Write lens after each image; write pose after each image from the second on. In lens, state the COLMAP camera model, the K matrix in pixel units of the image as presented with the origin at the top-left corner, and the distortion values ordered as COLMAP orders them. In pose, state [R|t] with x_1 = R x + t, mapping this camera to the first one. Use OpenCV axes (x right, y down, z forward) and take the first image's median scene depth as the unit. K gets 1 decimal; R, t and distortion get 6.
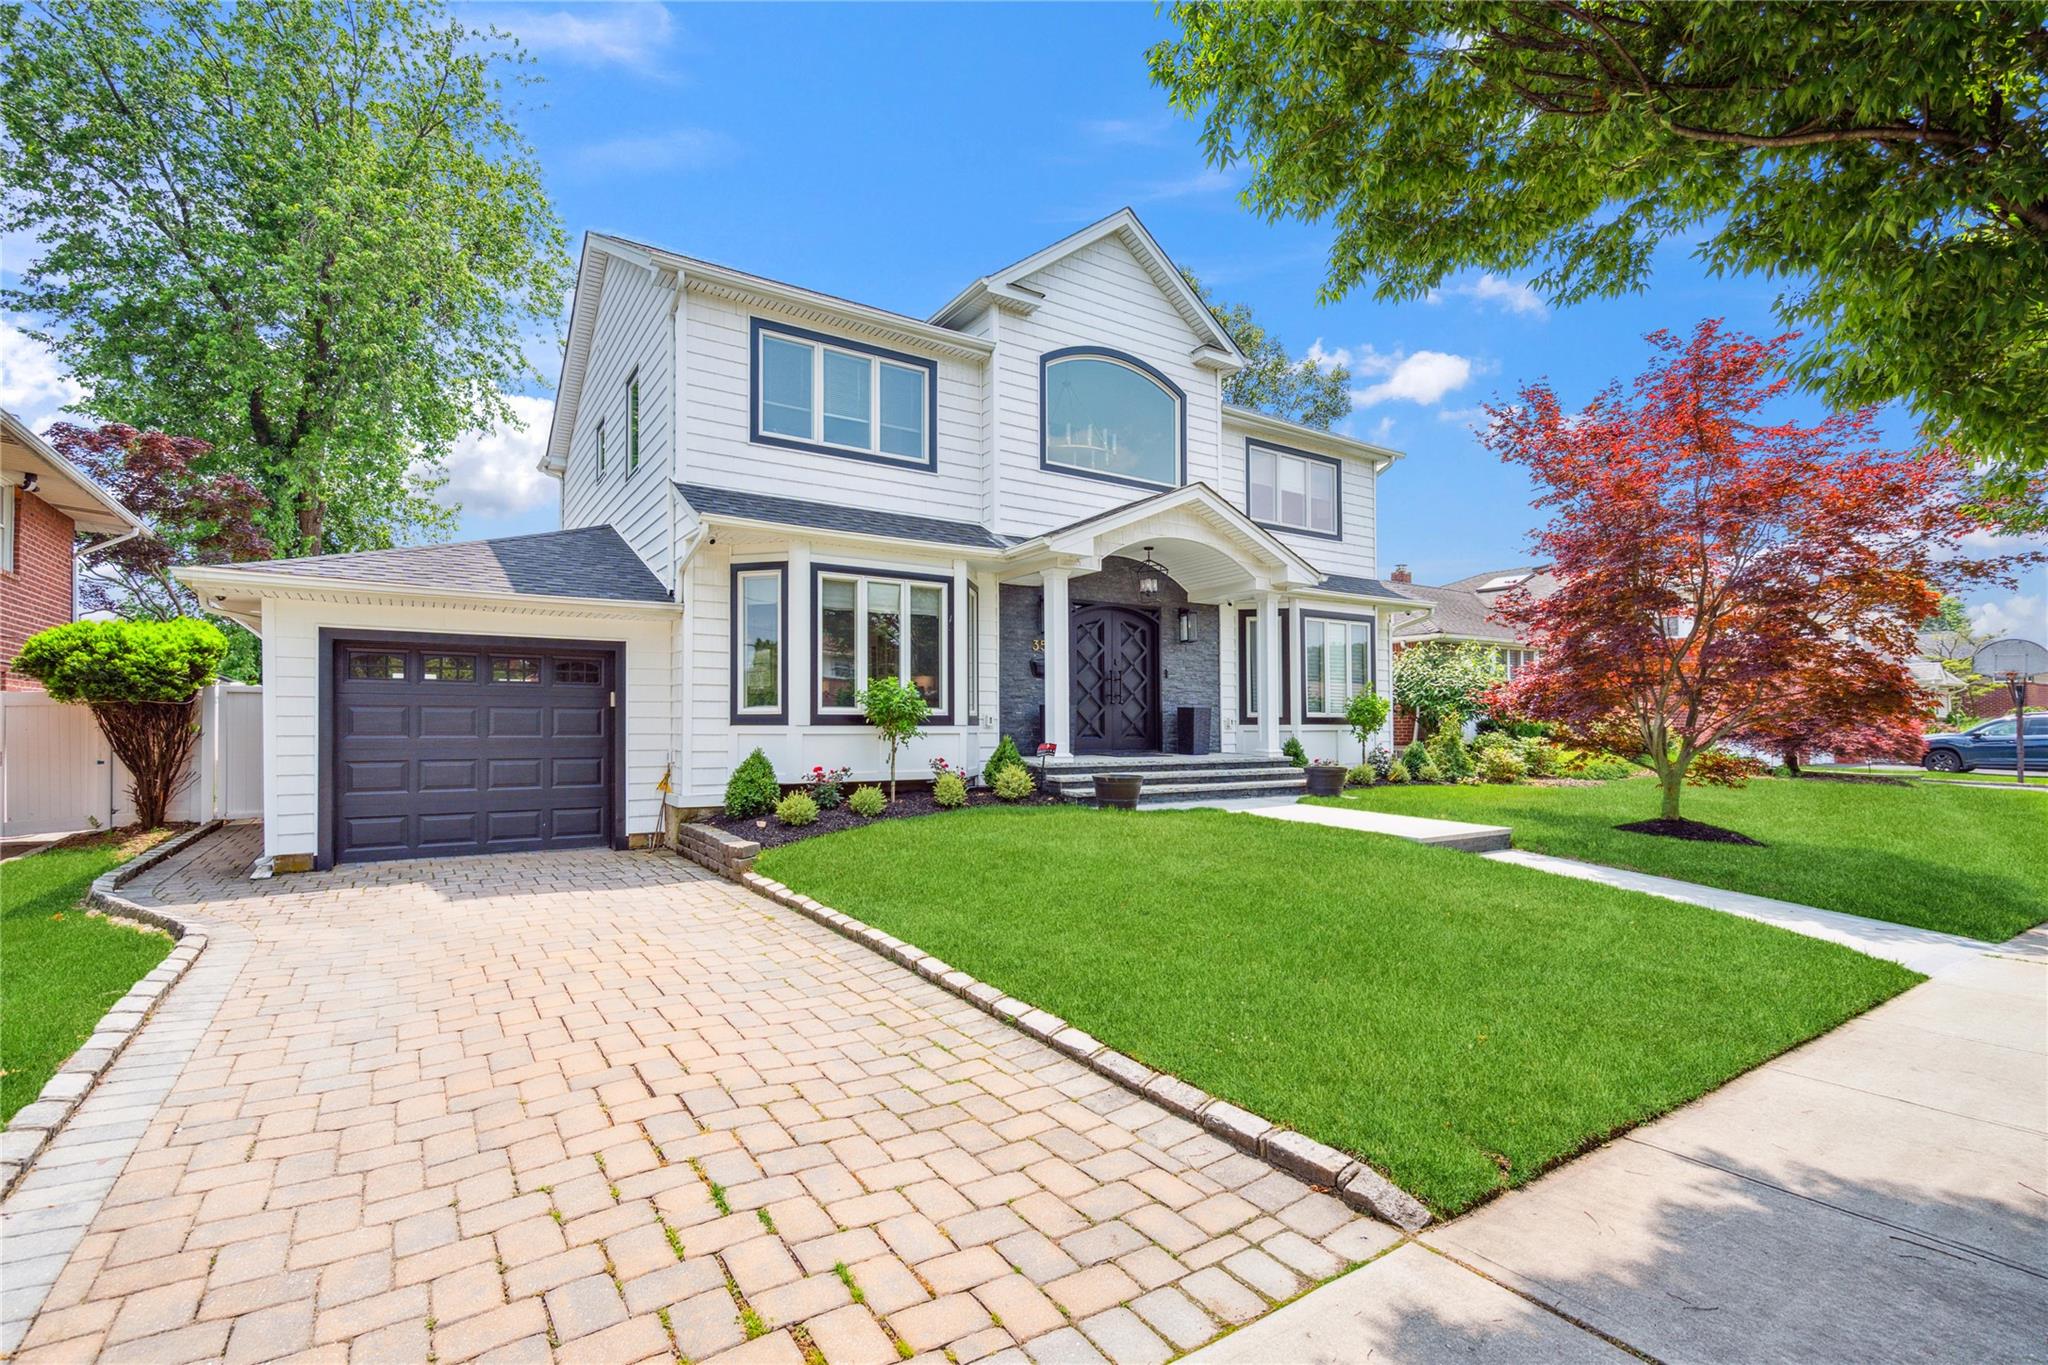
lens RADIAL K [[948.0, 0, 1029.5], [0, 948.0, 716.9], [0, 0, 1]] dist [-0.015730, 0.005663]
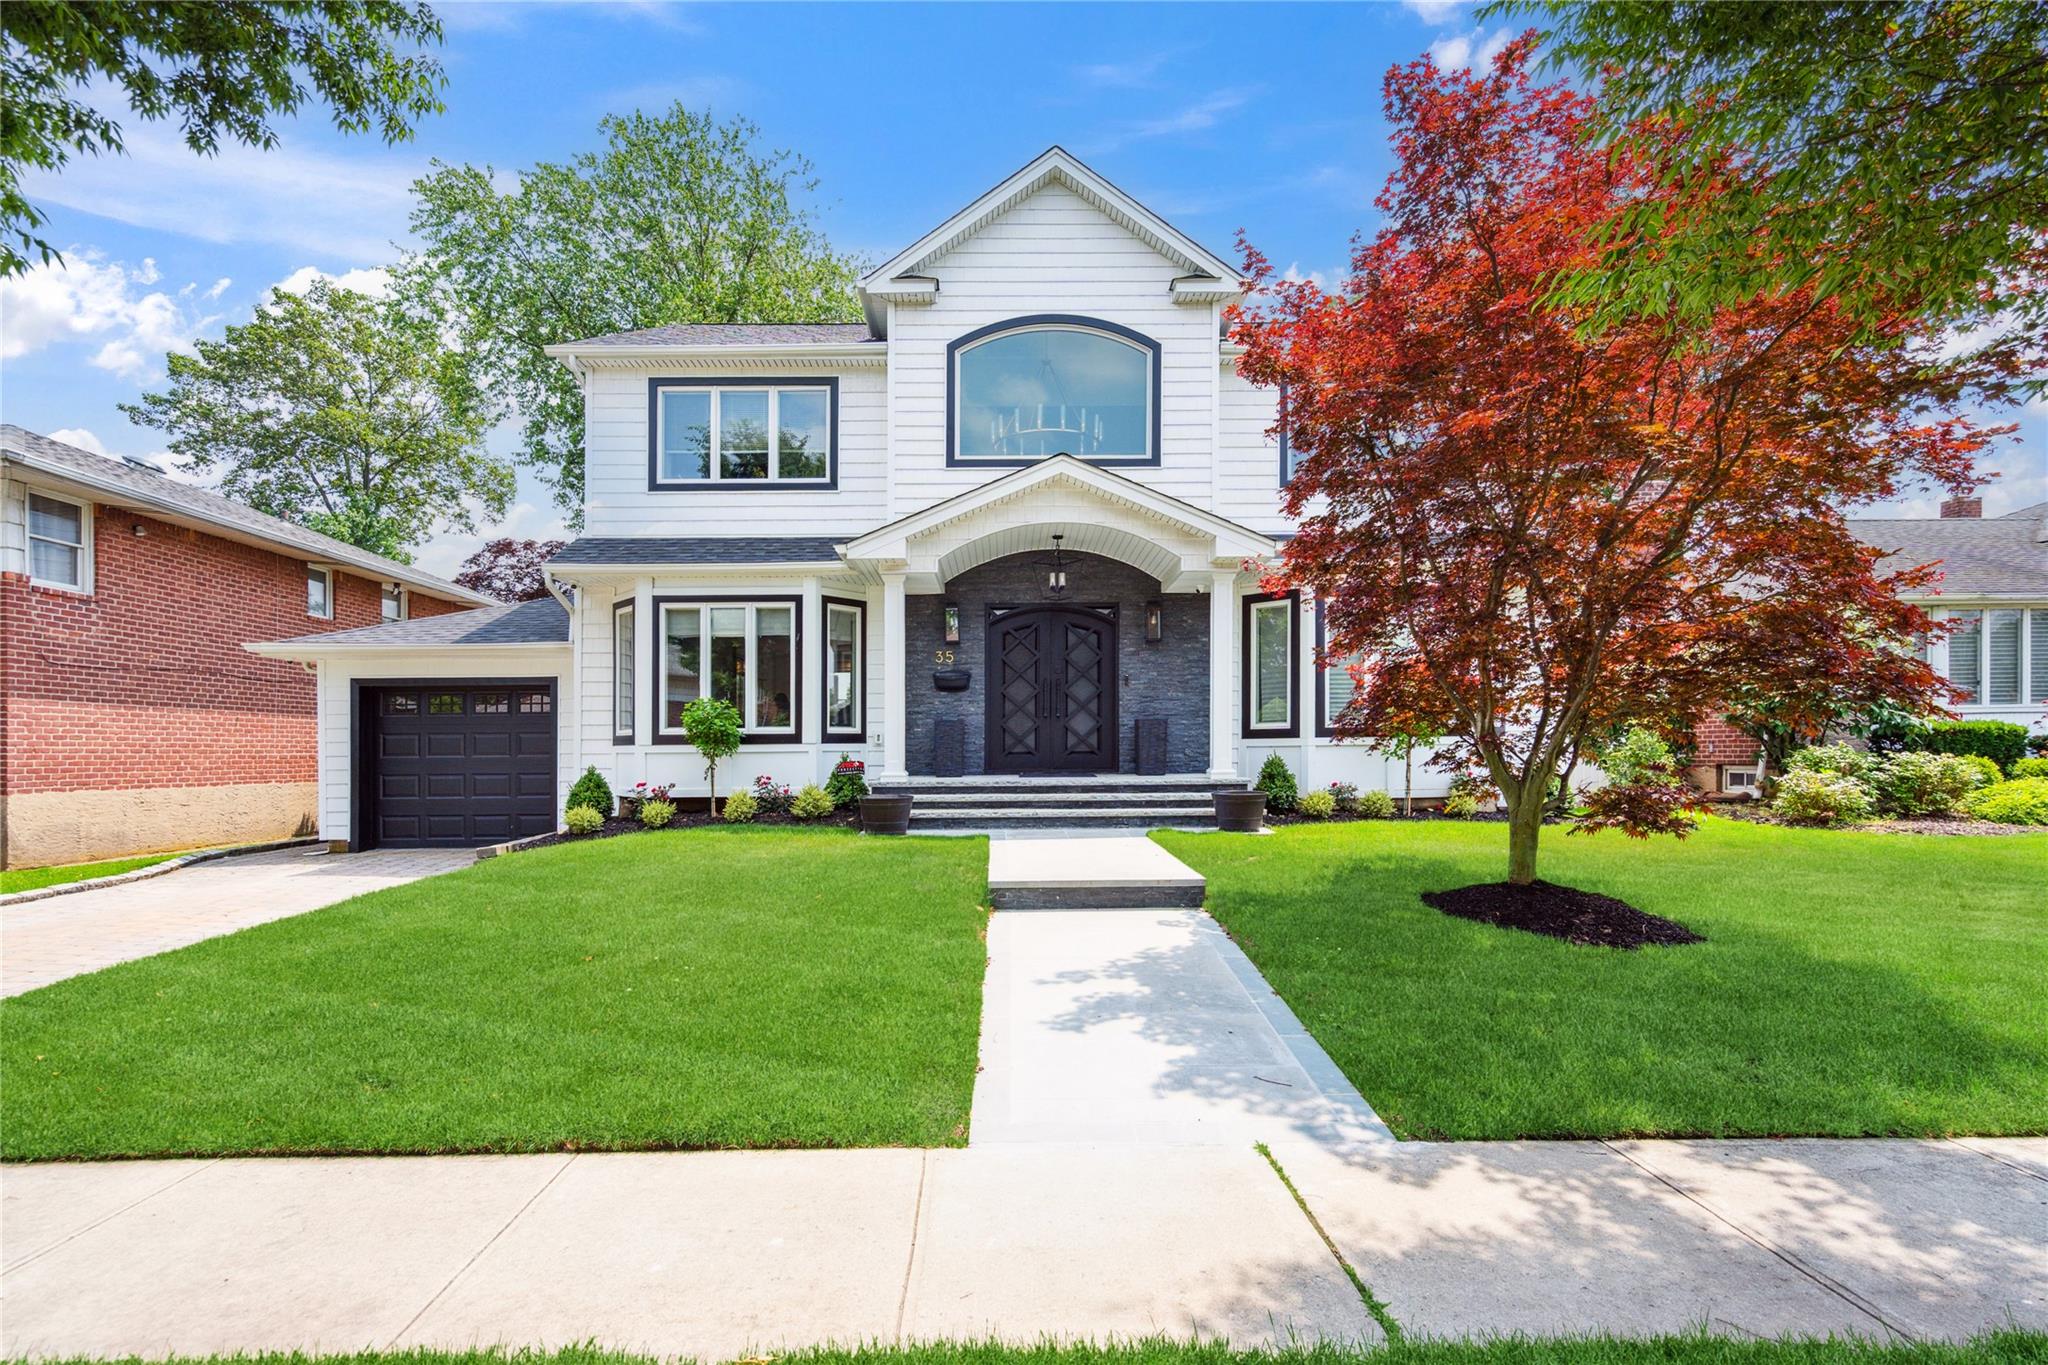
lens RADIAL K [[948.0, 0, 1010.2], [0, 948.0, 755.6], [0, 0, 1]] dist [-0.015730, 0.005663]
pose [[0.837422, -0.001588, -0.546554, 0.596168], [0.014310, 0.999717, 0.019021, 0.004954], [0.546369, -0.023750, 0.837208, 0.260573]]
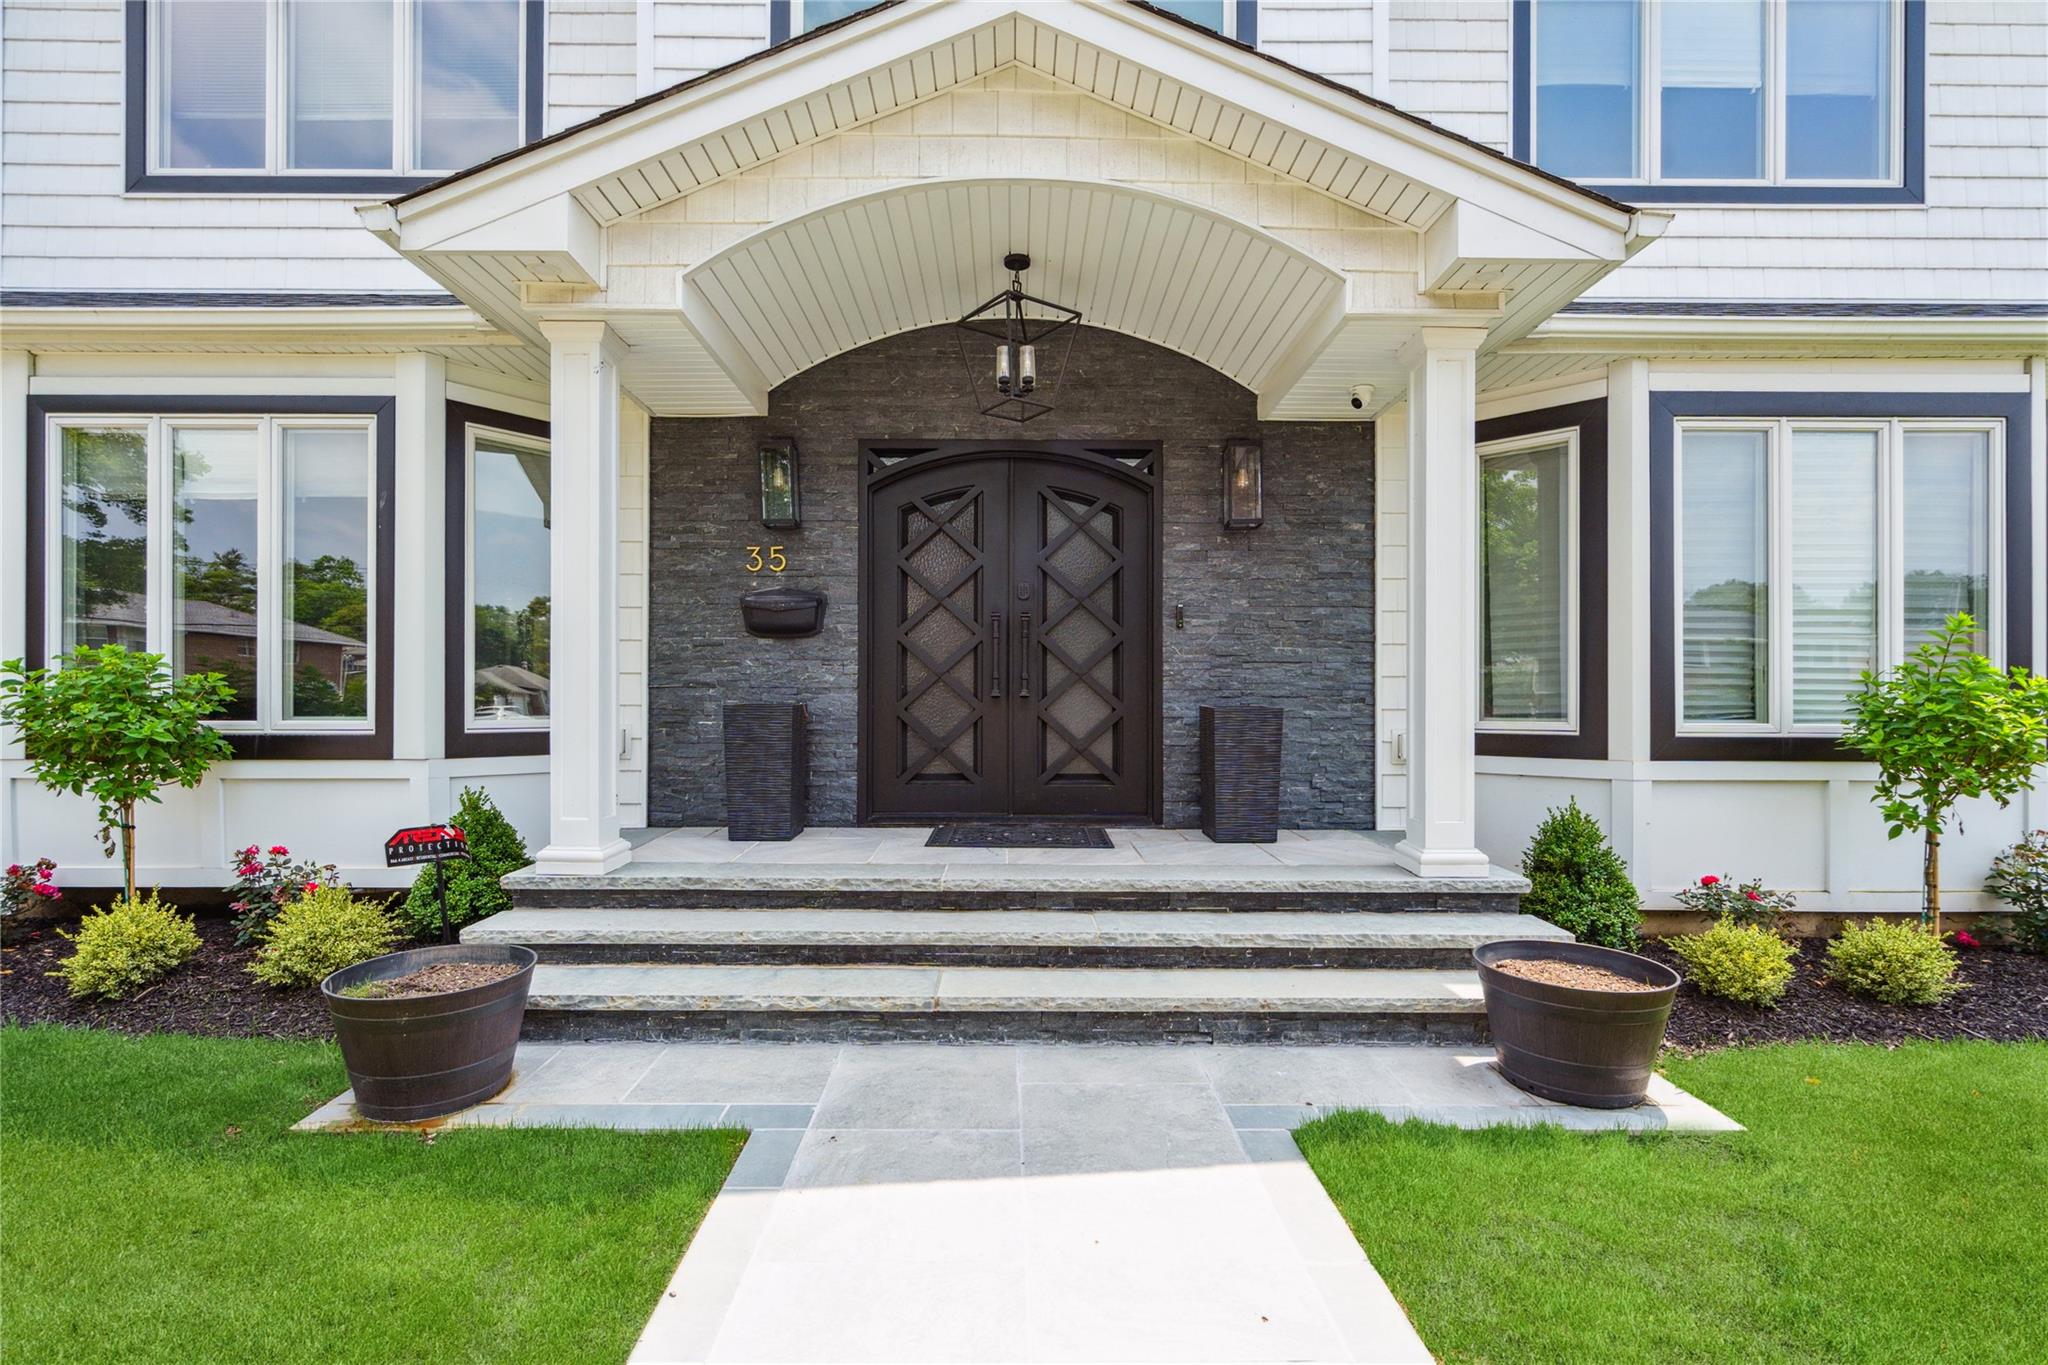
lens RADIAL K [[948.0, 0, 1025.3], [0, 948.0, 698.0], [0, 0, 1]] dist [-0.015730, 0.005663]
pose [[0.832412, -0.000920, -0.554157, 0.342234], [0.003849, 0.999984, 0.004123, -0.017371], [0.554145, -0.005565, 0.832402, 0.749898]]
